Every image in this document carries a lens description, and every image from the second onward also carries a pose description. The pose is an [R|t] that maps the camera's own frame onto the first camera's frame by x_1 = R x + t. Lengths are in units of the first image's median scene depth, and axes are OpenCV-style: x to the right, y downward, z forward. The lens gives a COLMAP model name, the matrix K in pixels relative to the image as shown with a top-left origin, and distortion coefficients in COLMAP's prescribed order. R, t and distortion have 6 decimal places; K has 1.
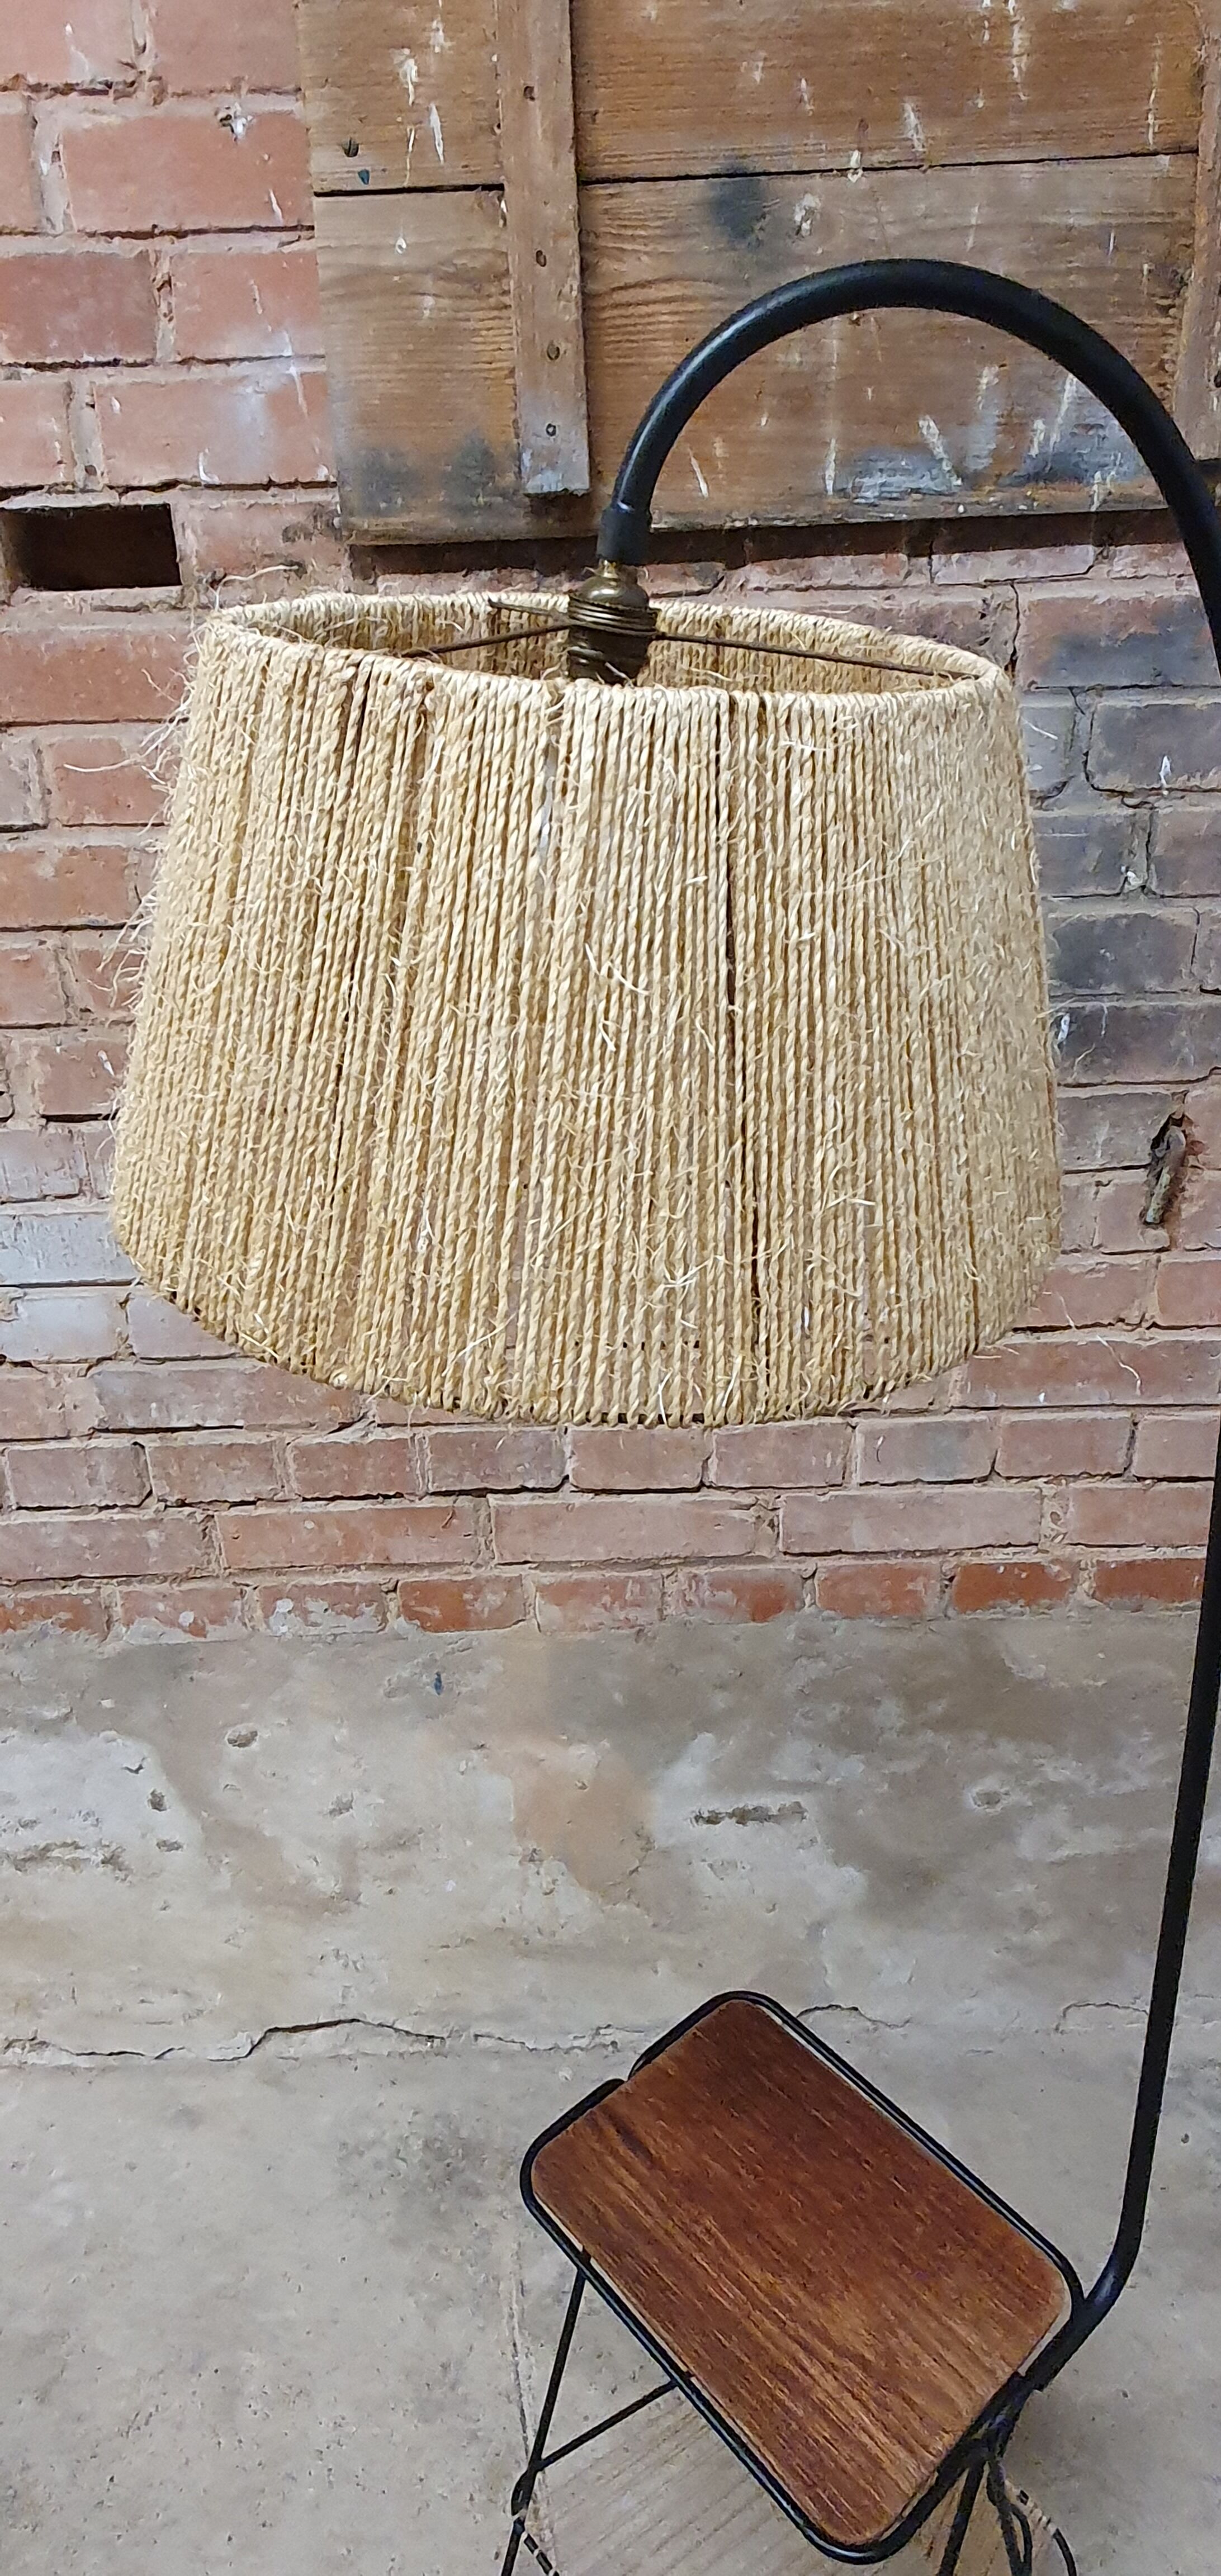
lens RADIAL K [[1549.3, 0, 596.3], [0, 1549.3, 1282.7], [0, 0, 1]] dist [0.013737, -0.001640]
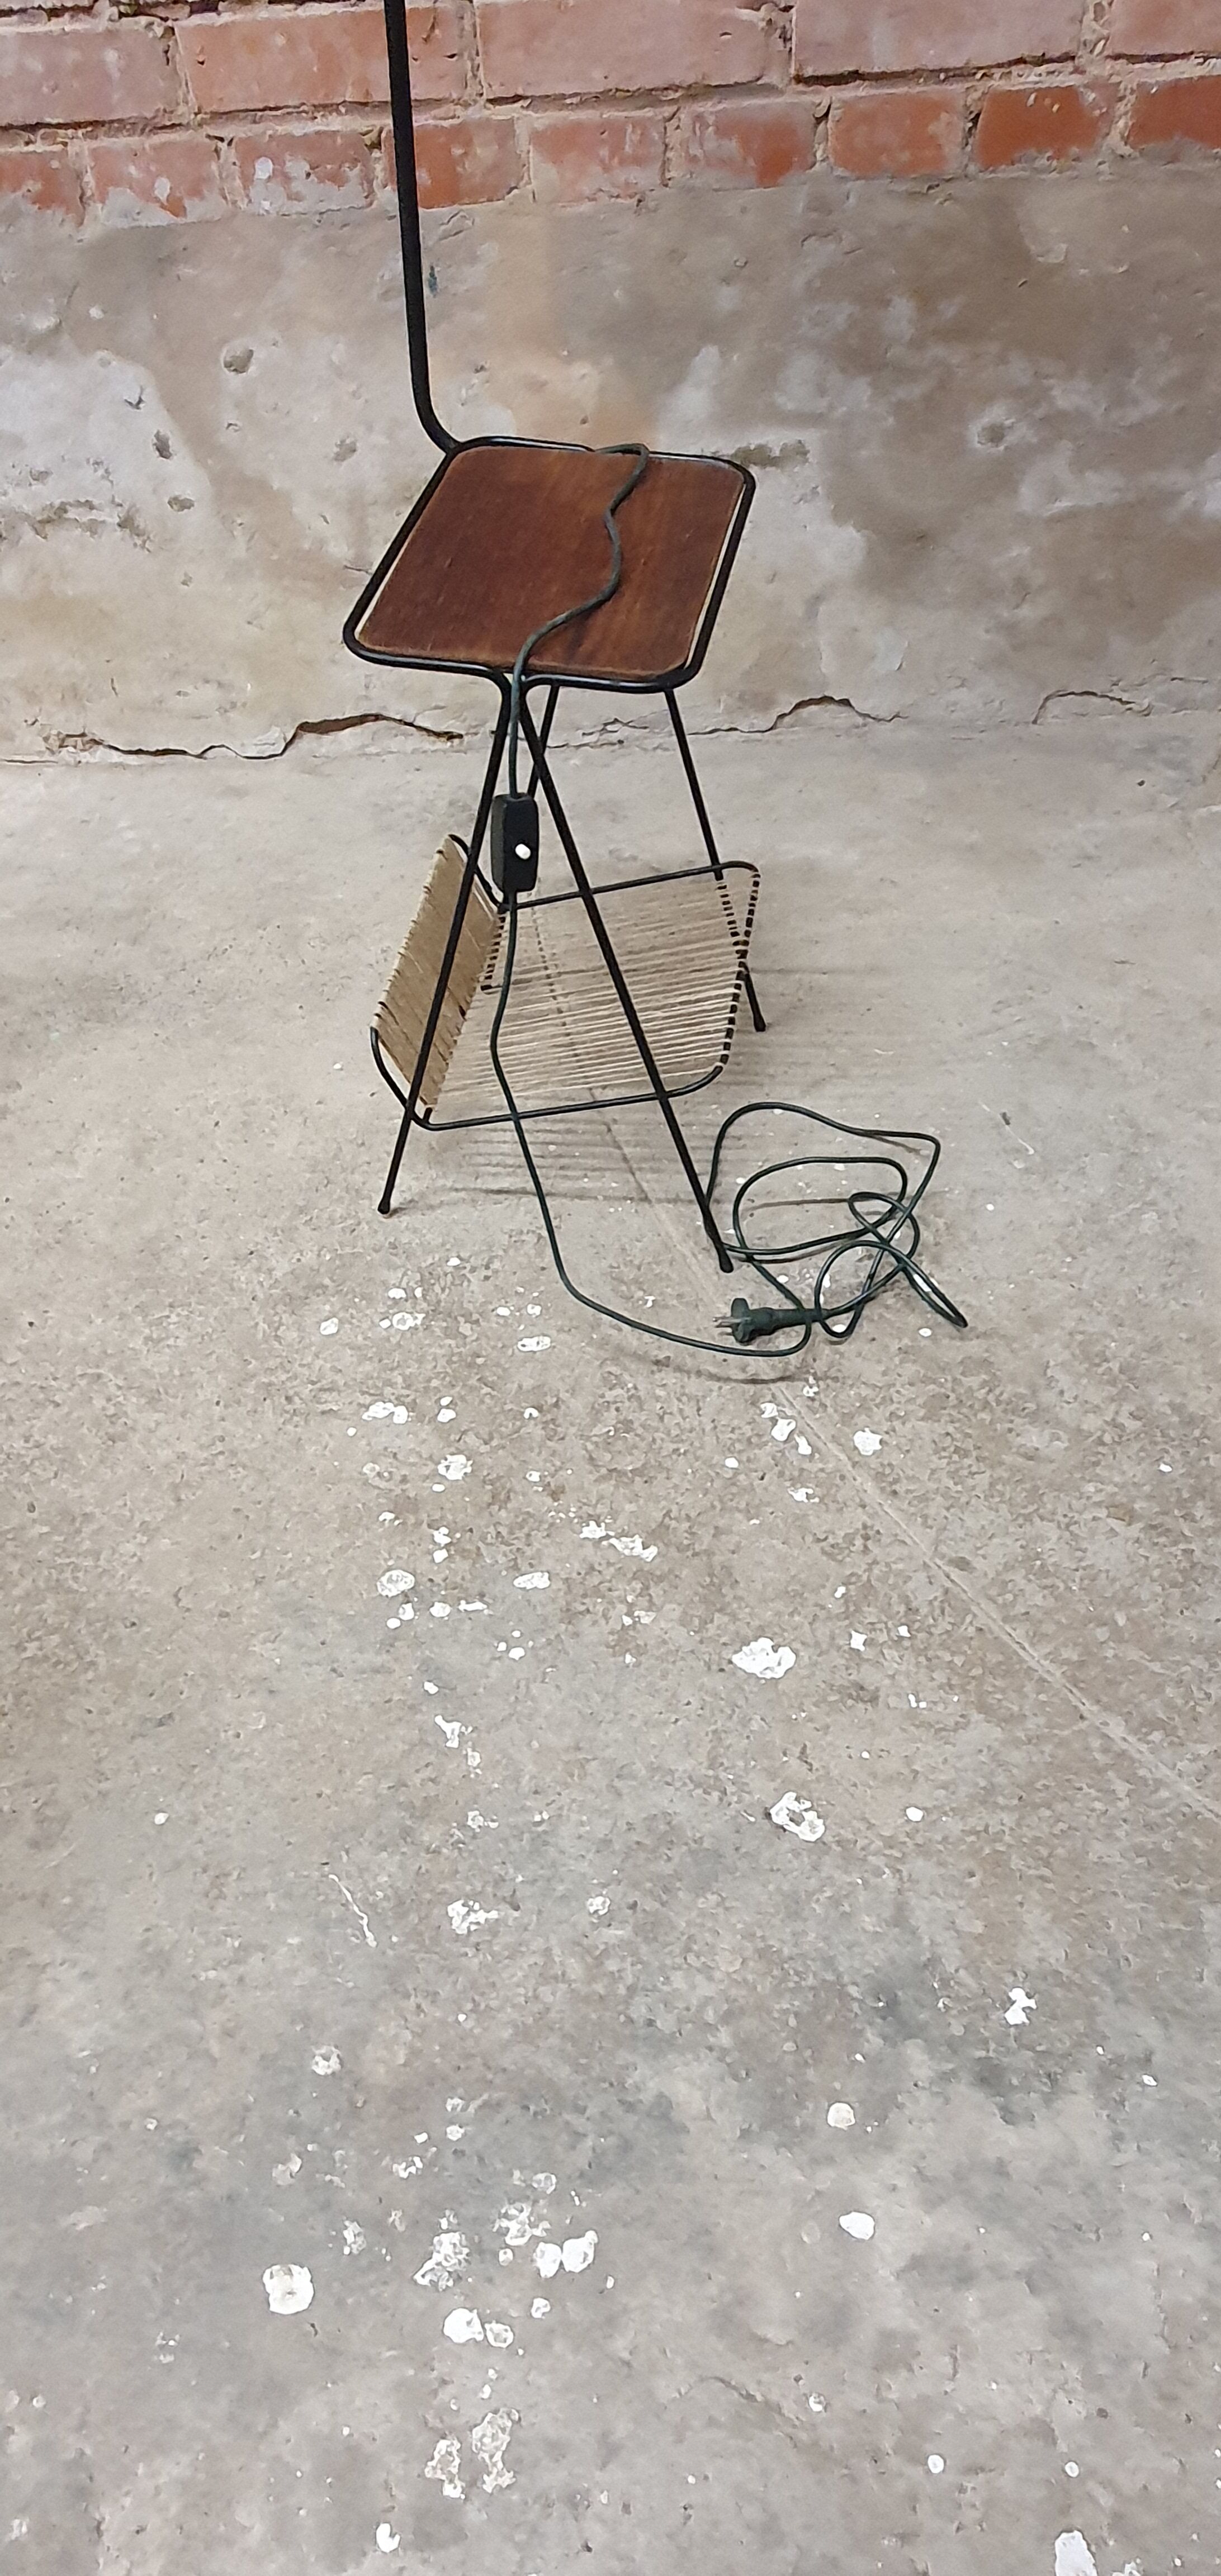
lens RADIAL K [[1549.3, 0, 598.9], [0, 1549.3, 1277.5], [0, 0, 1]] dist [0.013737, -0.001640]
pose [[0.999798, -0.007260, -0.018766, 0.015523], [0.014765, 0.898317, 0.439100, 0.403633], [0.013670, -0.439289, 0.898242, -0.148168]]
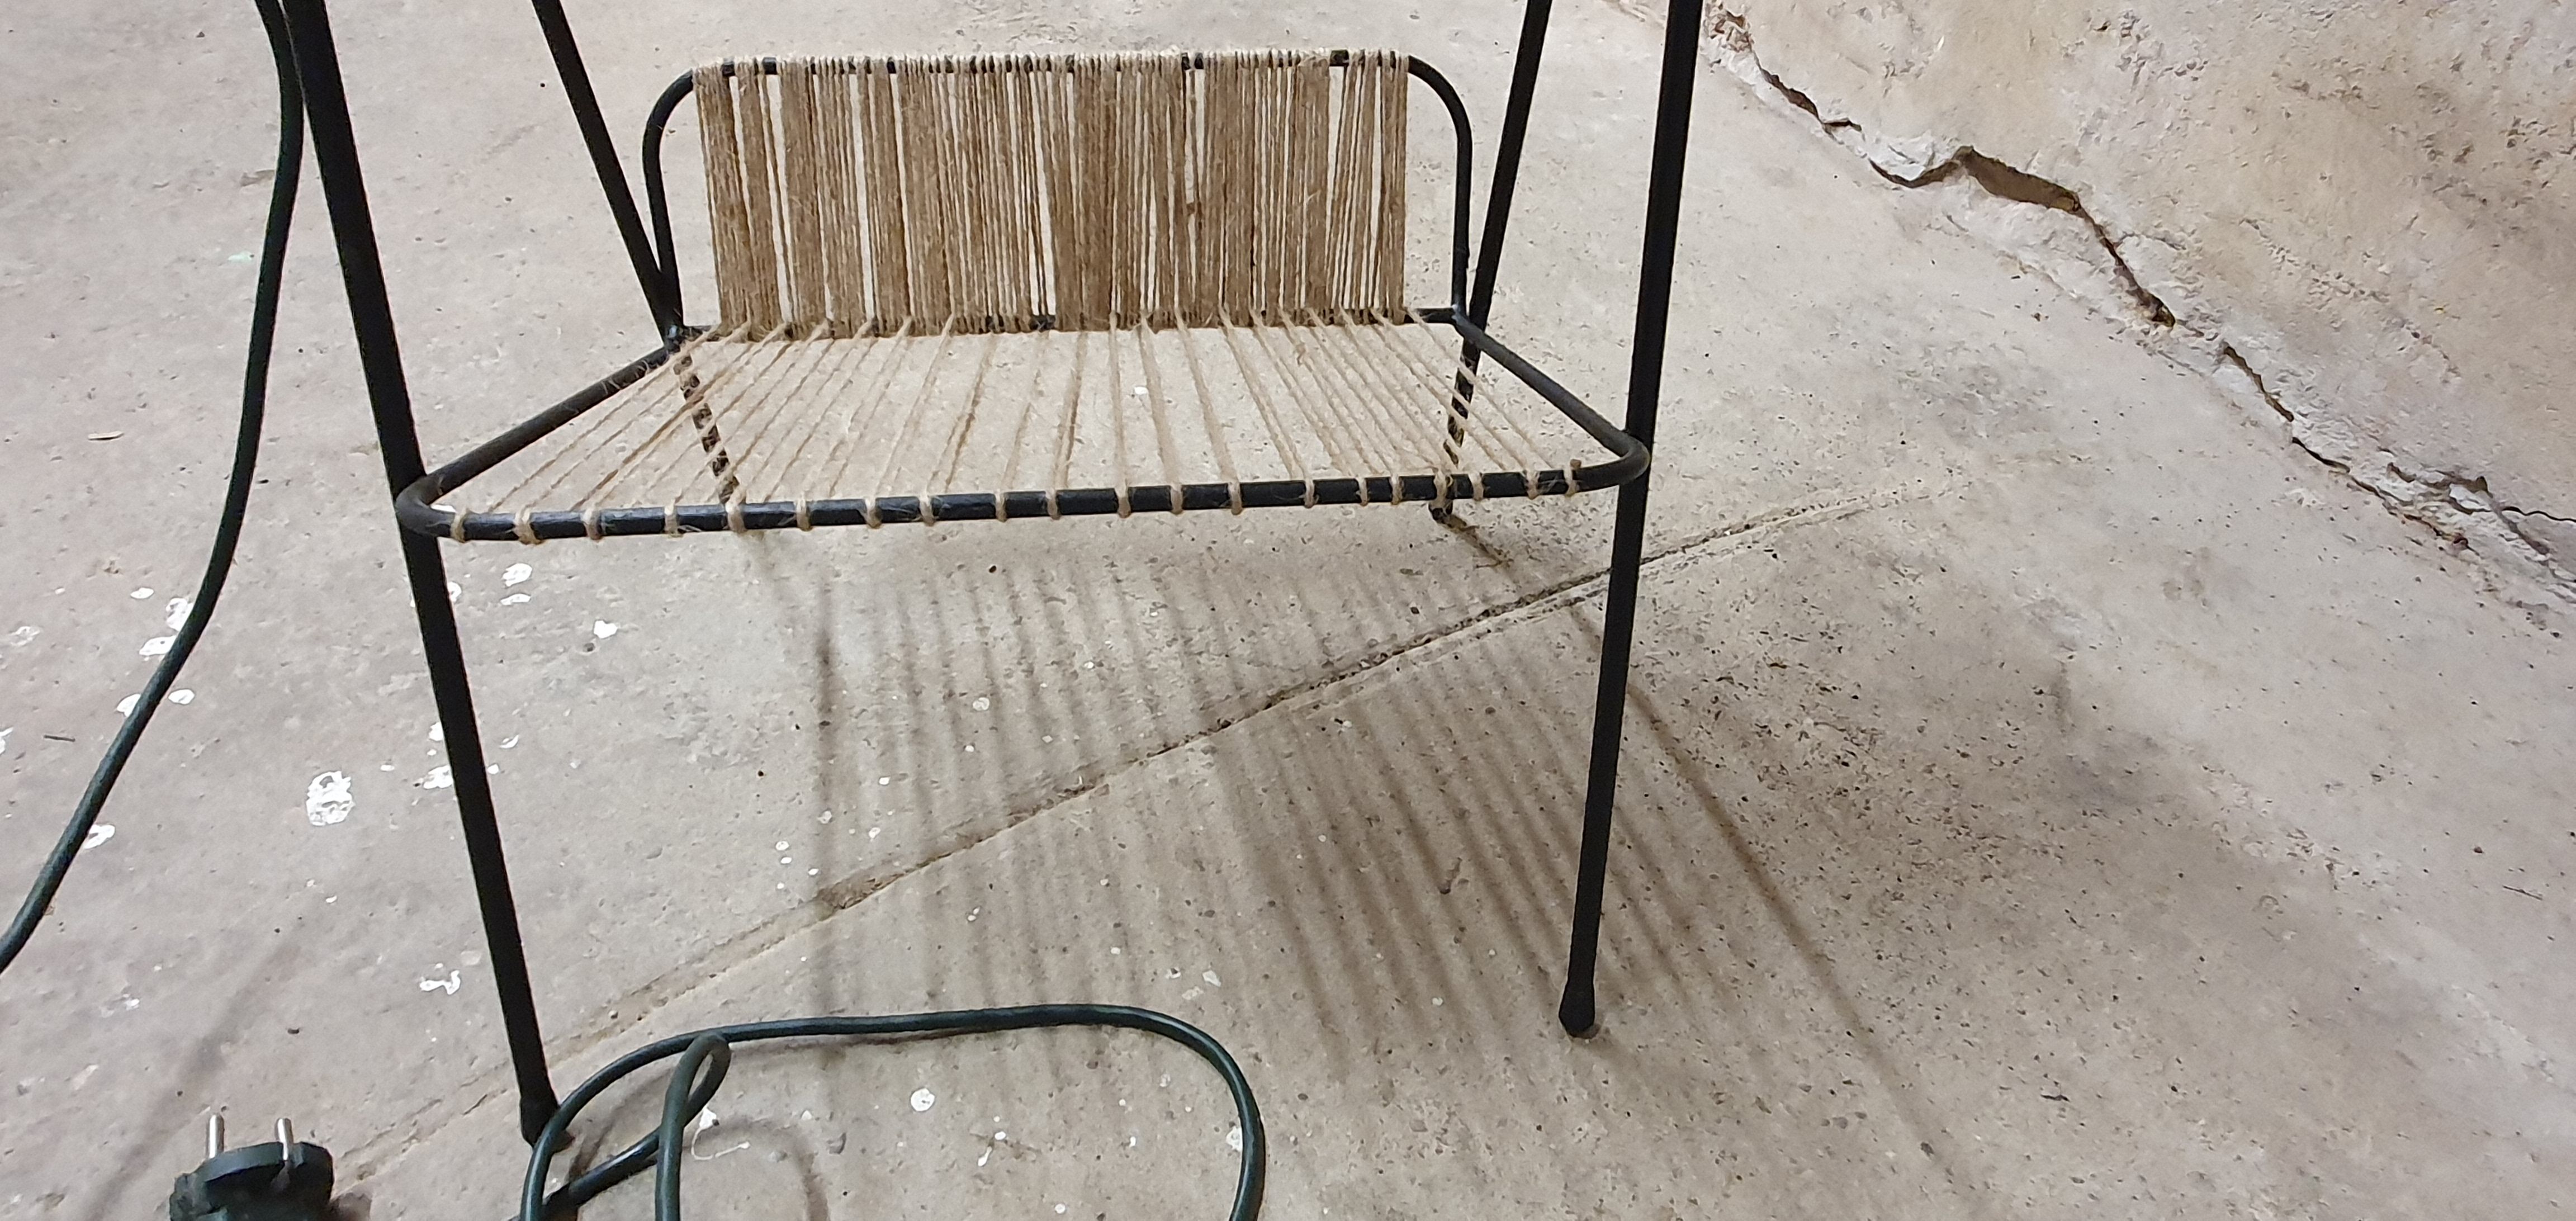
lens RADIAL K [[1549.3, 0, 1277.9], [0, 1549.3, 627.1], [0, 0, 1]] dist [0.013737, -0.001640]
pose [[0.300323, 0.622335, -0.722845, 0.268494], [-0.431067, 0.764578, 0.479167, 0.509927], [0.850874, 0.167690, 0.497889, 0.602806]]
